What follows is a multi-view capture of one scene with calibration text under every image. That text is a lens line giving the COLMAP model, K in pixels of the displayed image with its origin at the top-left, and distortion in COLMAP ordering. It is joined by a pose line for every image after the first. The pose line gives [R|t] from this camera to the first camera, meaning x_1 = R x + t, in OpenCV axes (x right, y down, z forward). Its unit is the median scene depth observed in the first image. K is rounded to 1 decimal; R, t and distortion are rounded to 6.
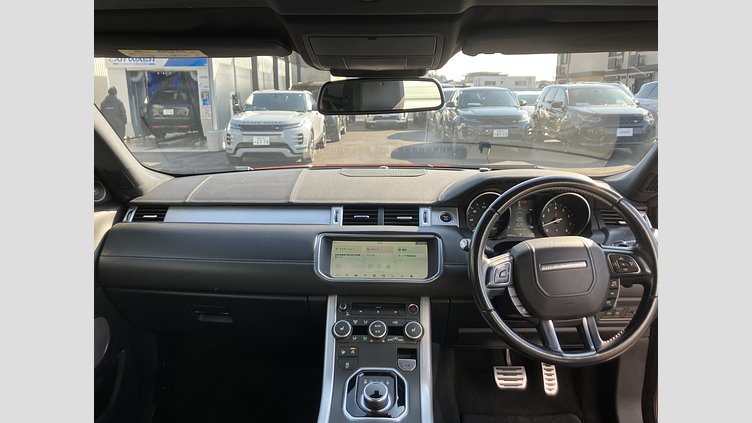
lens RADIAL K [[662.0, 0, 375.4], [0, 662.0, 211.8], [0, 0, 1]] dist [0.000519, 0.000011]
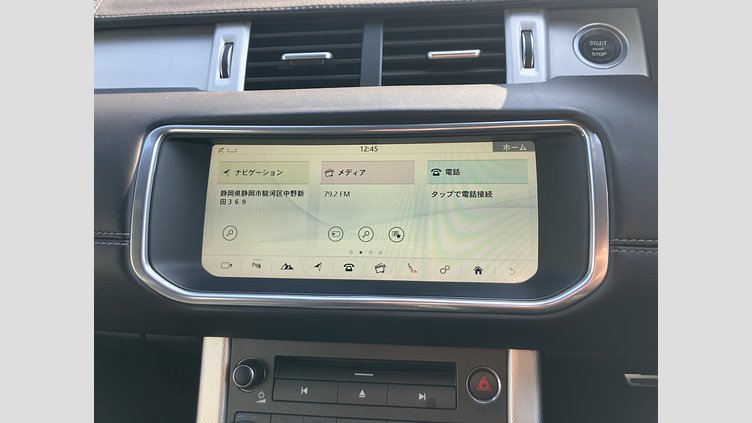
lens RADIAL K [[439.3, 0, 375.6], [0, 439.3, 212.8], [0, 0, 1]] dist [0.019937, 0.000550]
pose [[0.995085, -0.007427, -0.098743, 0.028901], [0.040216, 0.941551, 0.334460, 0.008575], [0.090488, -0.336788, 0.937223, 0.805800]]
